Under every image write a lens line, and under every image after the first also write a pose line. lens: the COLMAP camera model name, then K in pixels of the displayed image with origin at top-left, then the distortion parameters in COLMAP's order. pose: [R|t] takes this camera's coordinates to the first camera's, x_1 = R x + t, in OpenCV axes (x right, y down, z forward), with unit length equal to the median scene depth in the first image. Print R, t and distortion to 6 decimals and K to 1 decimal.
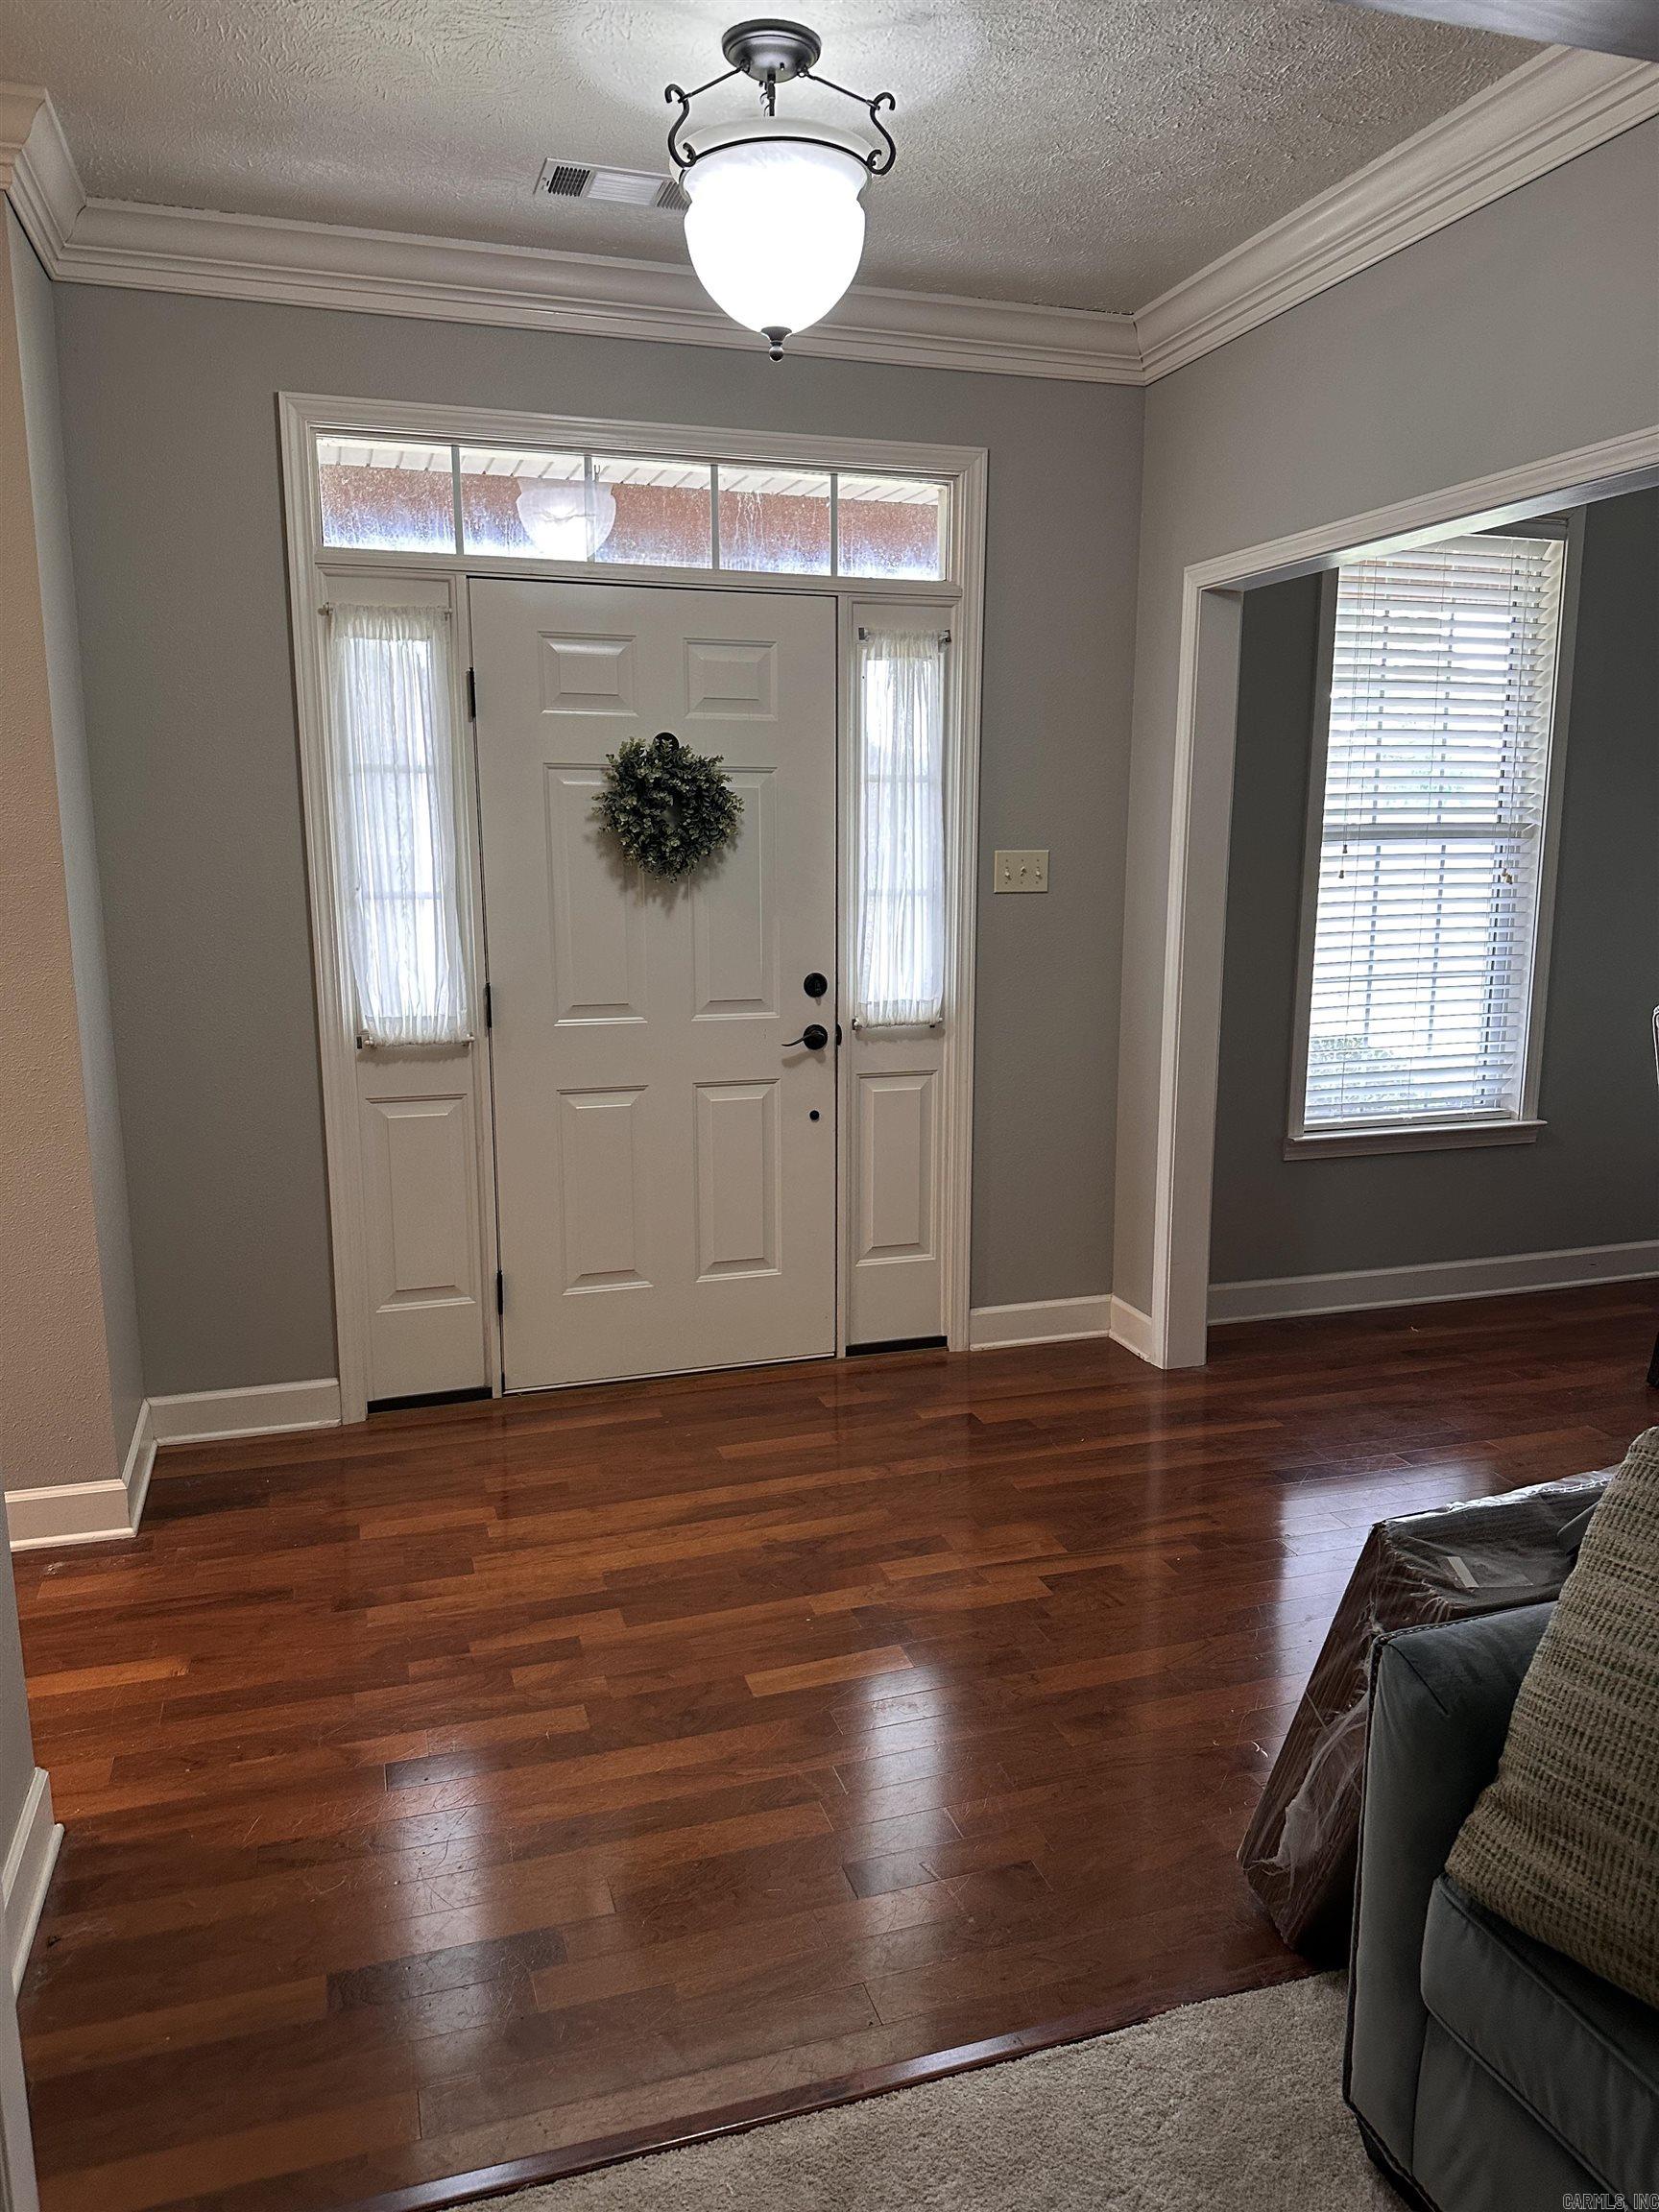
lens RADIAL K [[1545.6, 0, 829.5], [0, 1545.6, 1106.0], [0, 0, 1]] dist [0.006201, 0.001422]
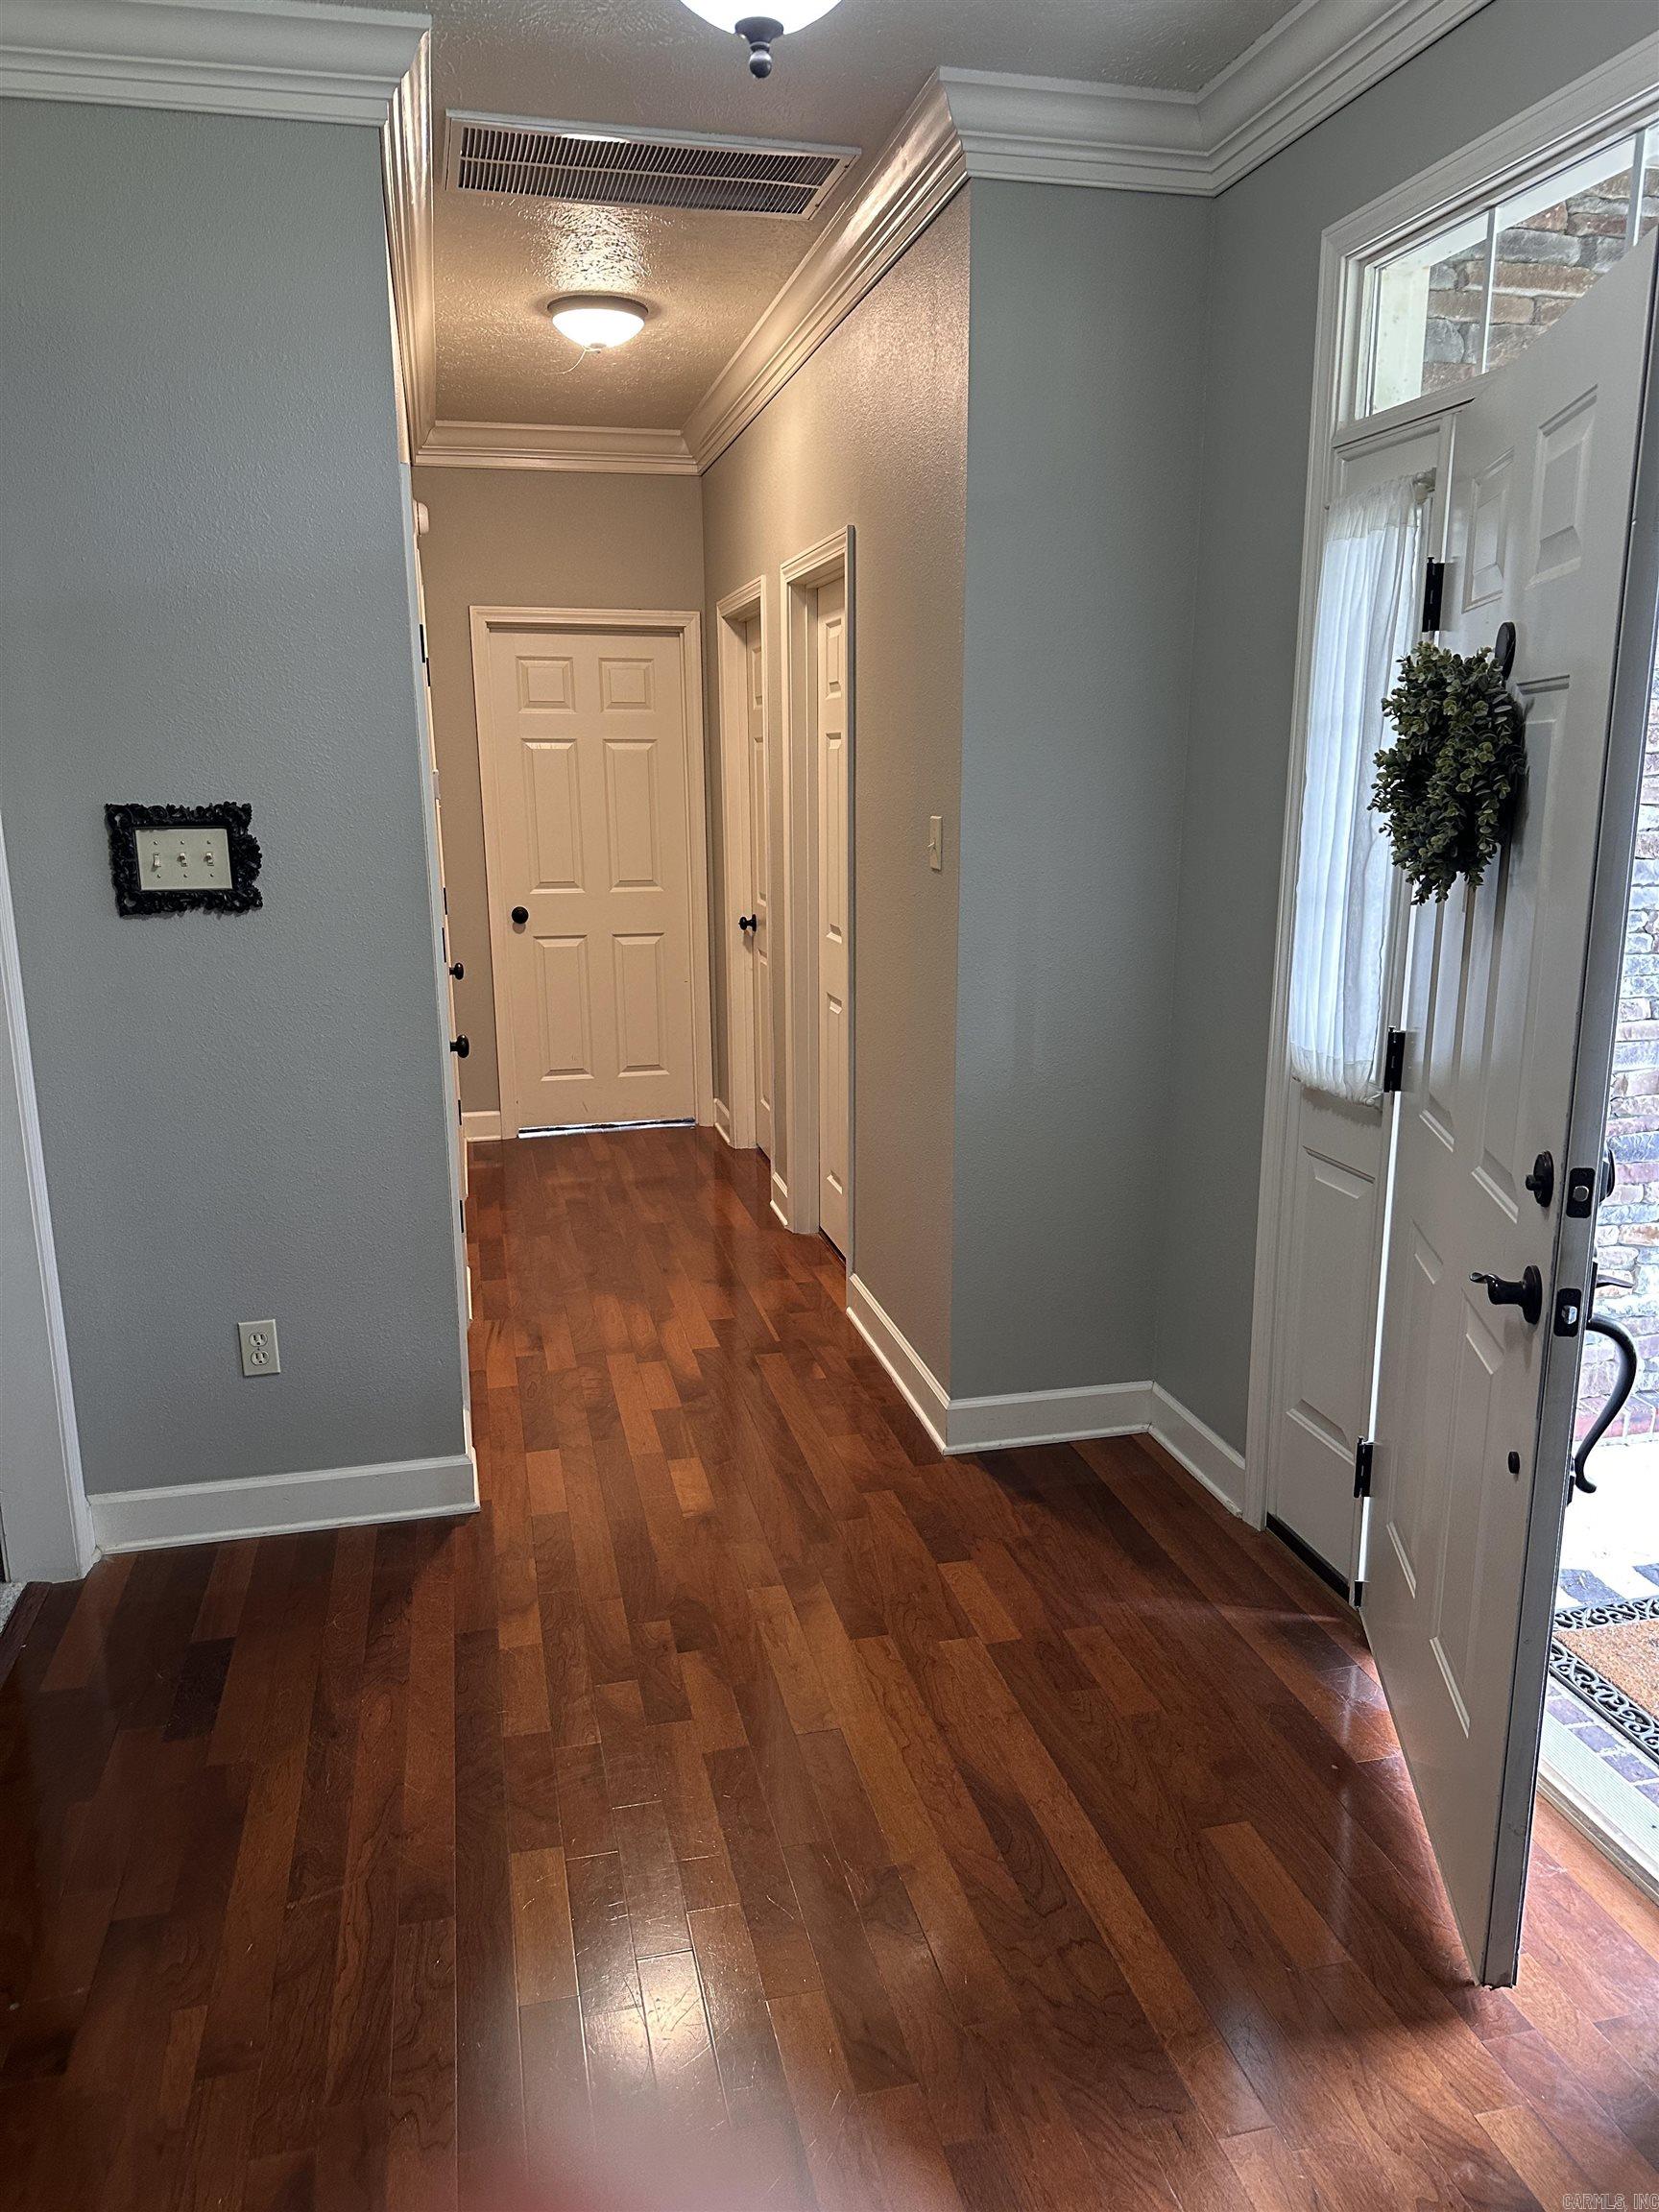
lens RADIAL K [[1545.6, 0, 829.5], [0, 1545.6, 1106.0], [0, 0, 1]] dist [0.006201, 0.001422]
pose [[-0.076646, 0.224614, -0.971429, 0.528989], [-0.176682, 0.955816, 0.234945, -0.186284], [0.981279, 0.189641, -0.033575, 0.892975]]
